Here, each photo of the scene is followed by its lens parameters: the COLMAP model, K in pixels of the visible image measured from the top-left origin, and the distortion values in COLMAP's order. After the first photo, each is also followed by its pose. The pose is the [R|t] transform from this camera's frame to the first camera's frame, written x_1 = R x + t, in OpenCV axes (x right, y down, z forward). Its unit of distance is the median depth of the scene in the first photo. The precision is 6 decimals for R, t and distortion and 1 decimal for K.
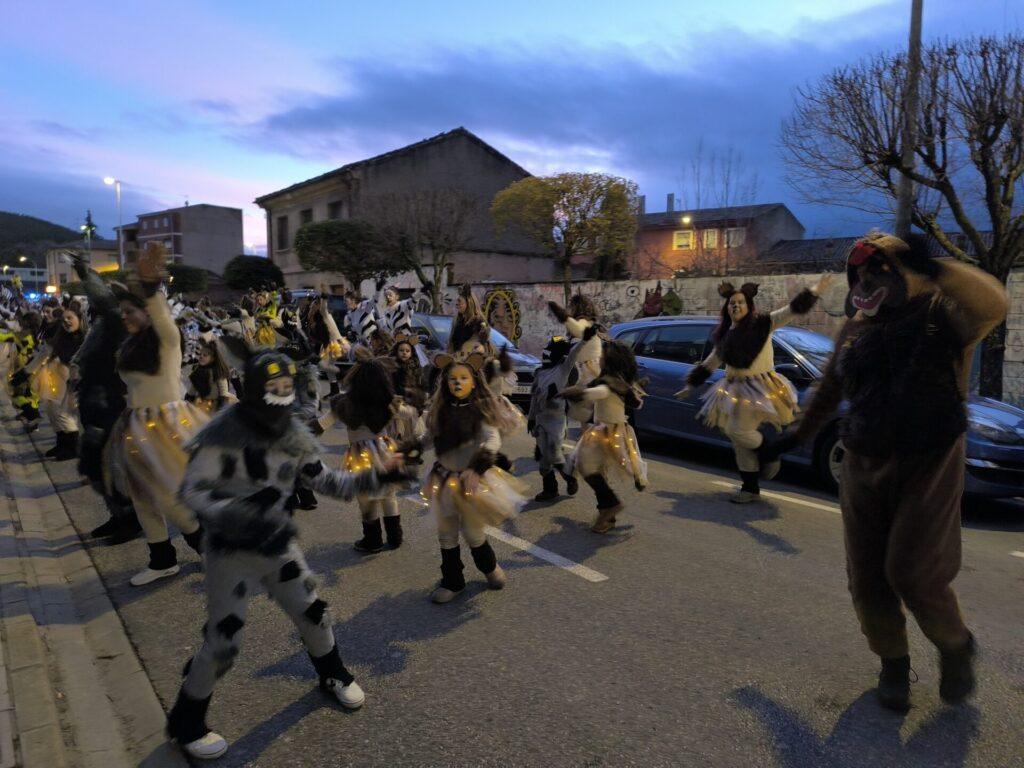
lens RADIAL K [[713.0, 0, 512.0], [0, 713.0, 384.0], [0, 0, 1]] dist [0.005851, -0.006827]
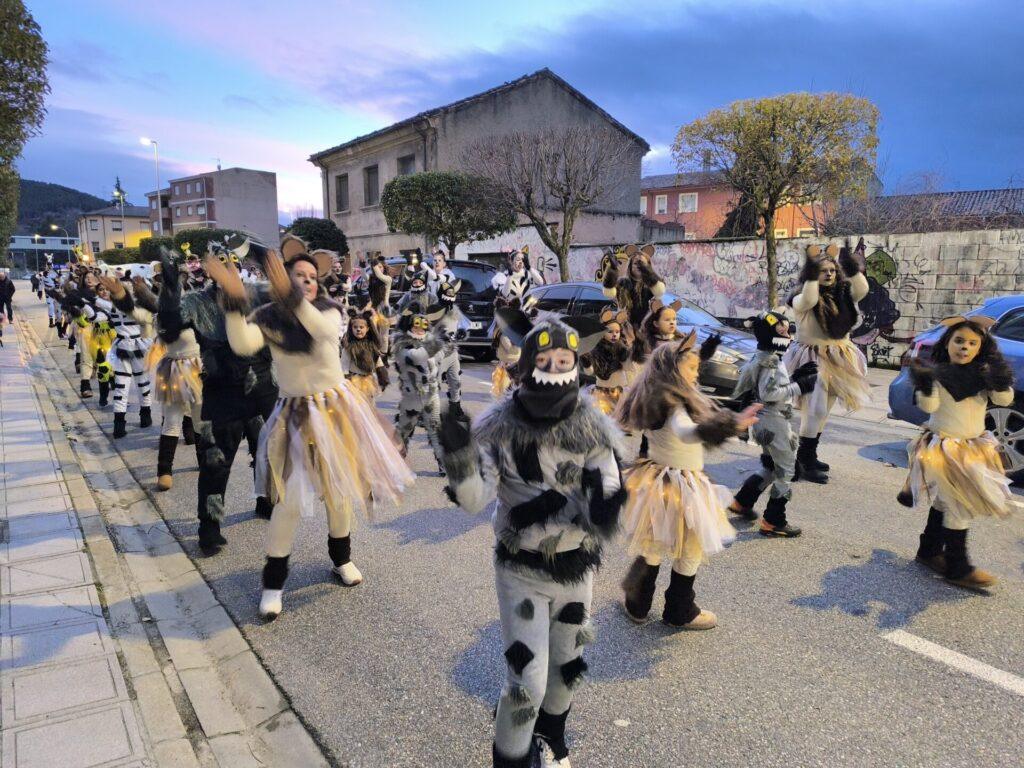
lens RADIAL K [[713.0, 0, 512.0], [0, 713.0, 384.0], [0, 0, 1]] dist [0.005851, -0.006827]
pose [[0.999484, -0.003671, -0.031911, -0.085582], [0.005200, 0.998835, 0.047974, -0.011007], [0.031698, -0.048115, 0.998339, 0.093554]]
